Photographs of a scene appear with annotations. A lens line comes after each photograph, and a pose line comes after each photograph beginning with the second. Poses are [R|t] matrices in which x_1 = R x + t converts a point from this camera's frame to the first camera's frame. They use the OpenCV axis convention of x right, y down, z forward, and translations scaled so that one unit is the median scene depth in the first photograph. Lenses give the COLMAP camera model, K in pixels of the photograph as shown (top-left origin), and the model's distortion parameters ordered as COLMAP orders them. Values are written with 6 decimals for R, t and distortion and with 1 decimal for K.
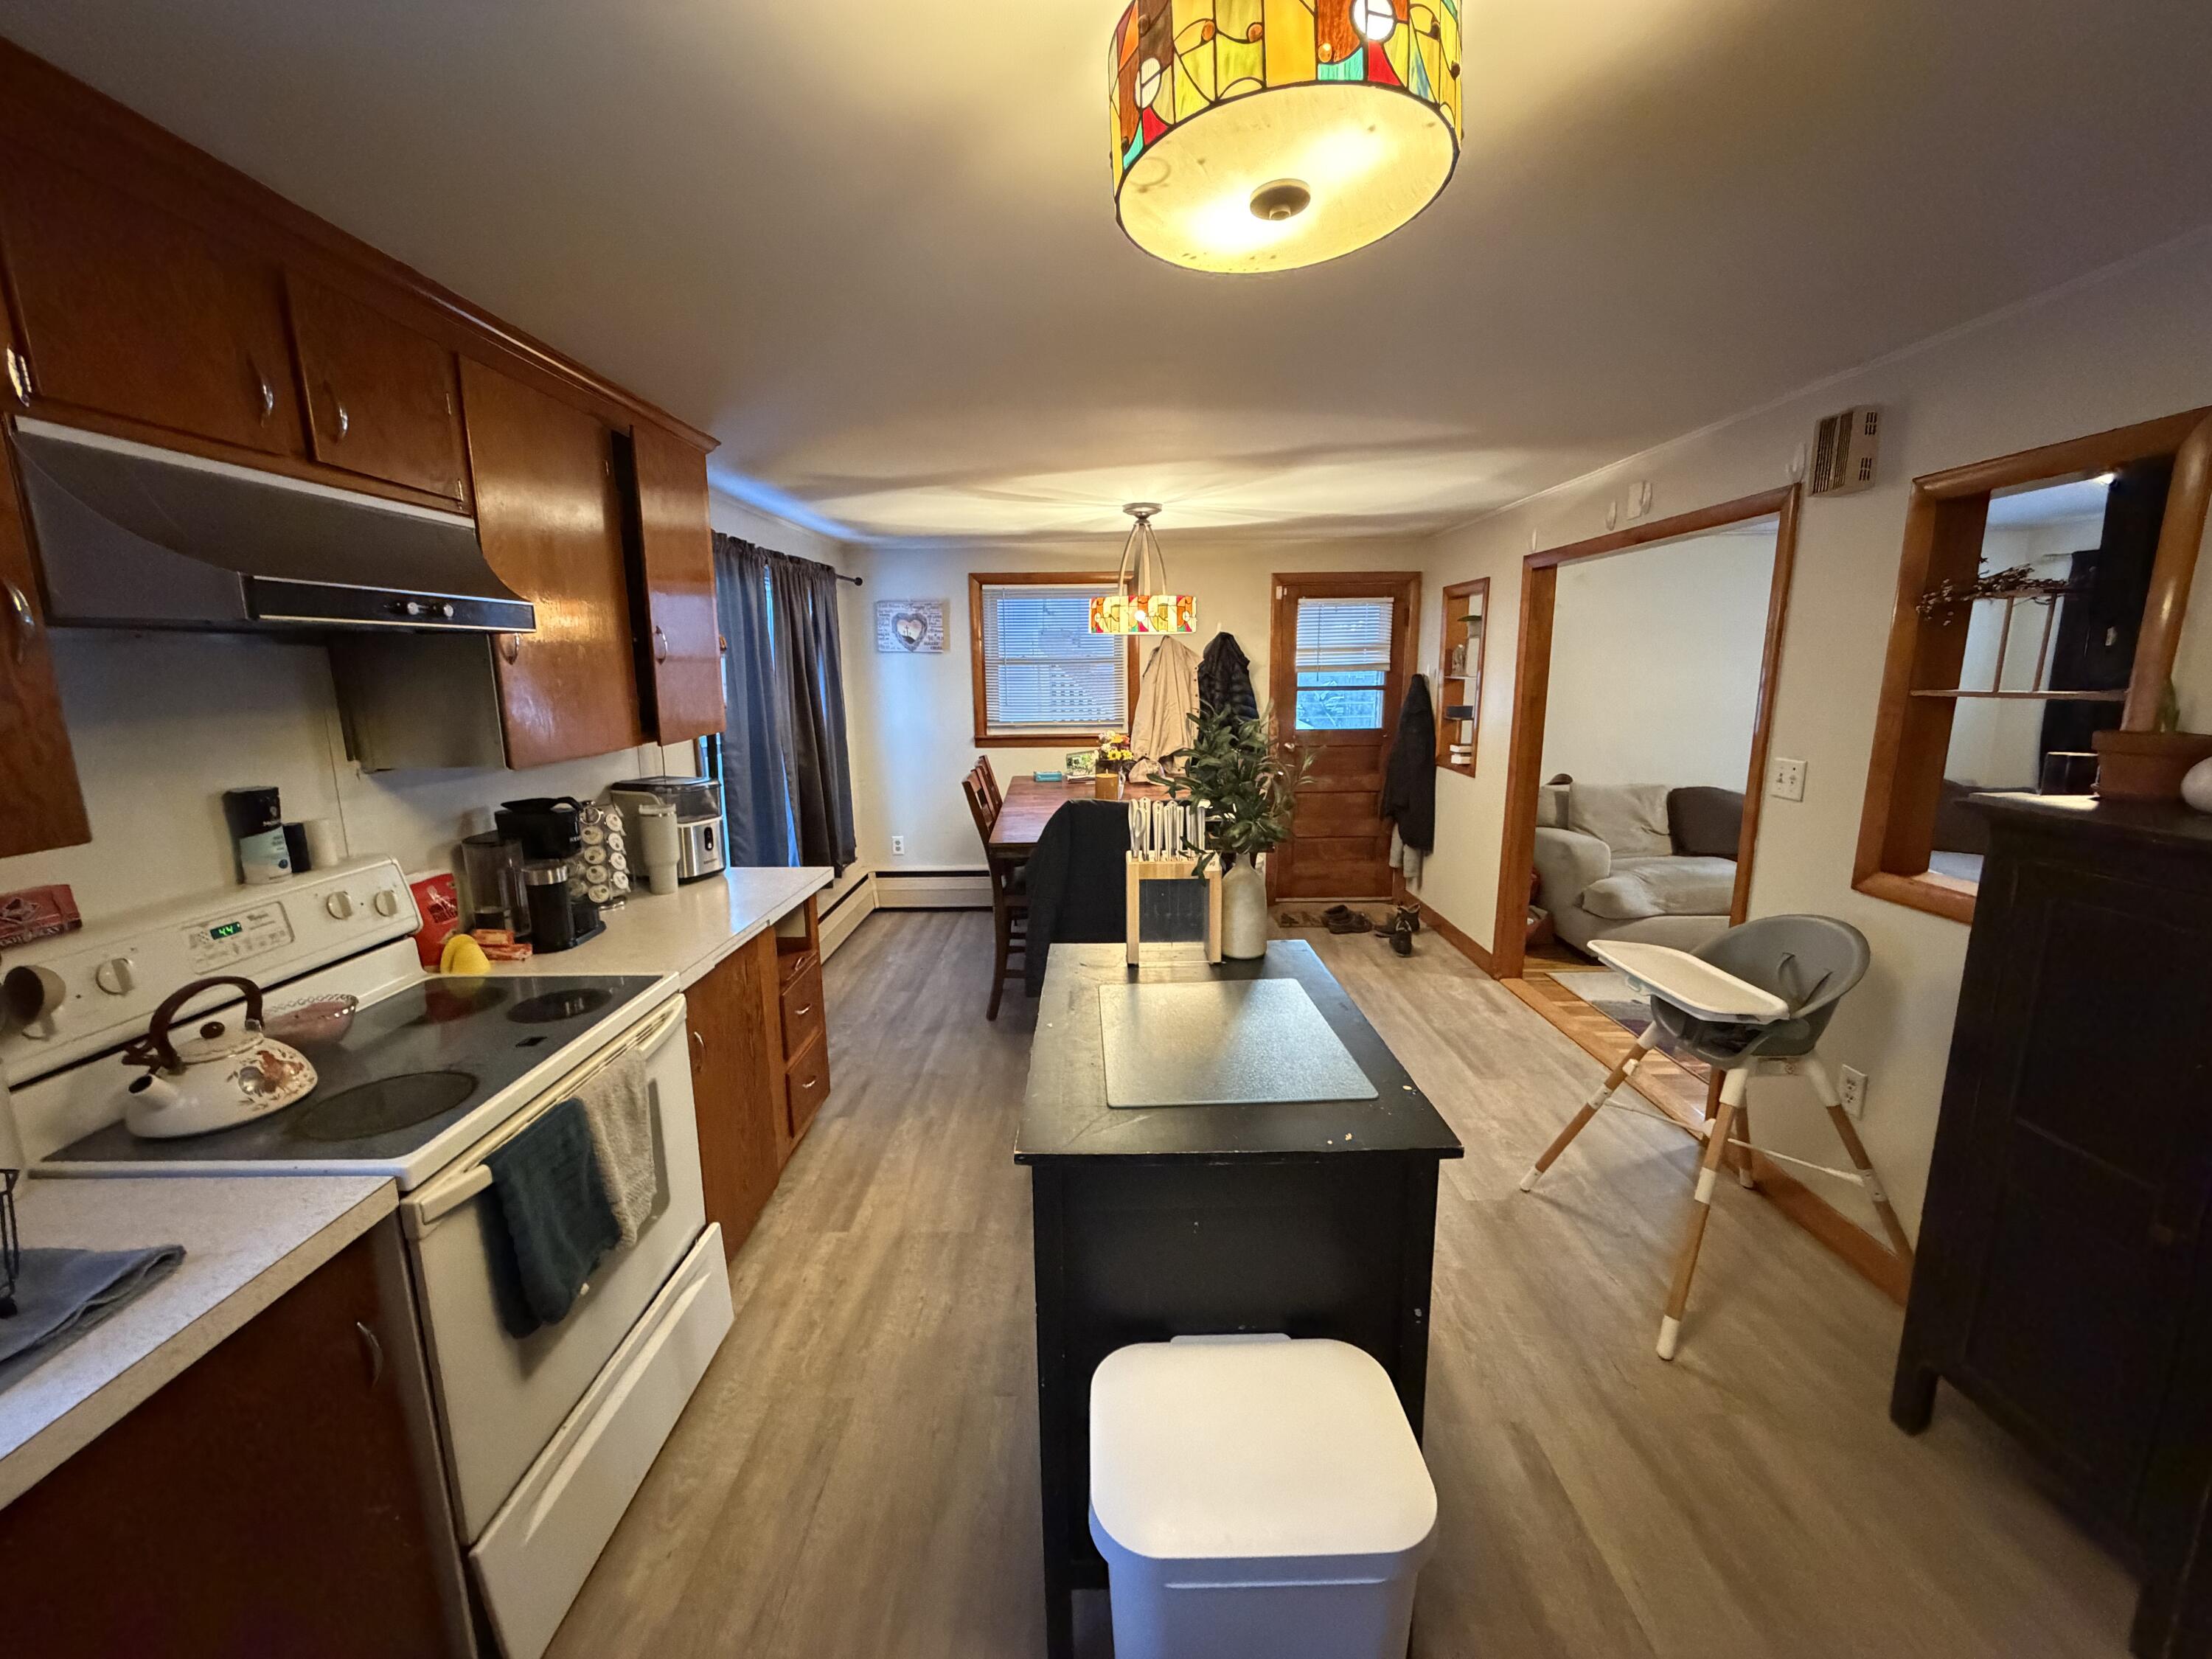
lens RADIAL K [[875.5, 0, 1099.1], [0, 875.5, 832.6], [0, 0, 1]] dist [-0.000598, -0.000054]
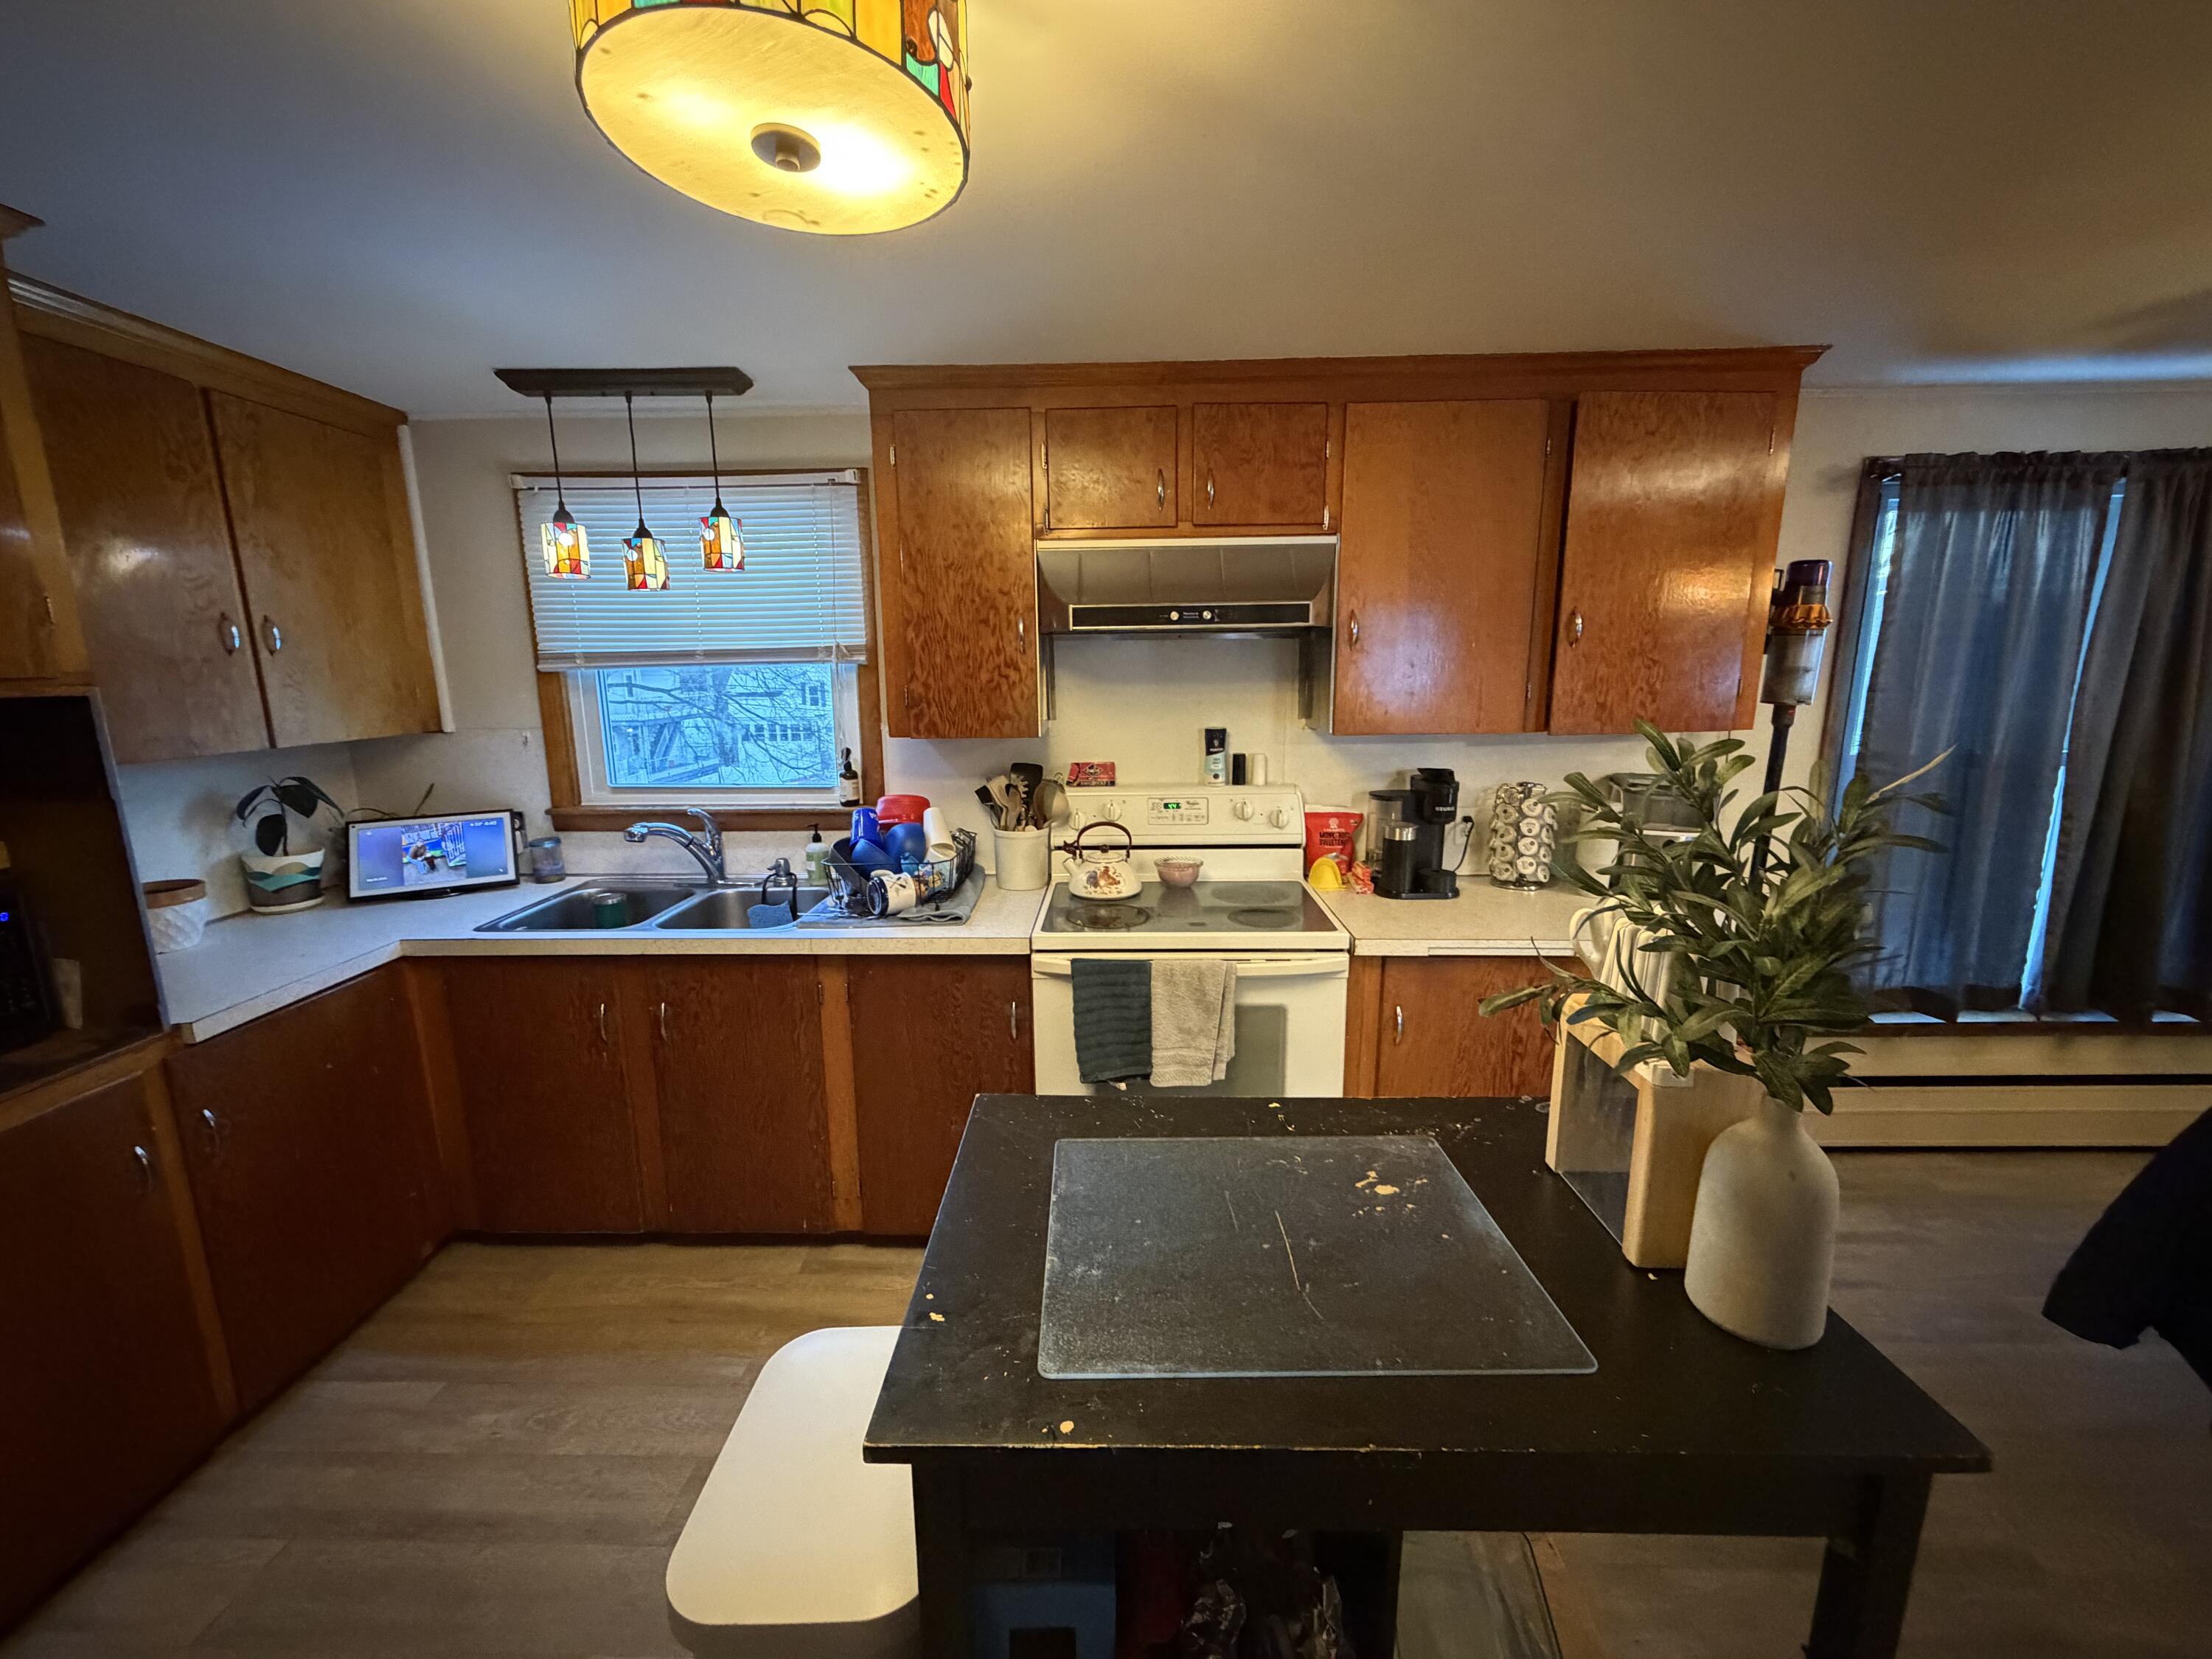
lens RADIAL K [[875.5, 0, 1099.1], [0, 875.5, 832.6], [0, 0, 1]] dist [-0.000598, -0.000054]
pose [[-0.021854, 0.203494, -0.978832, 0.646271], [-0.175926, 0.963006, 0.204132, -0.149137], [0.984161, 0.176663, 0.014754, 0.751471]]
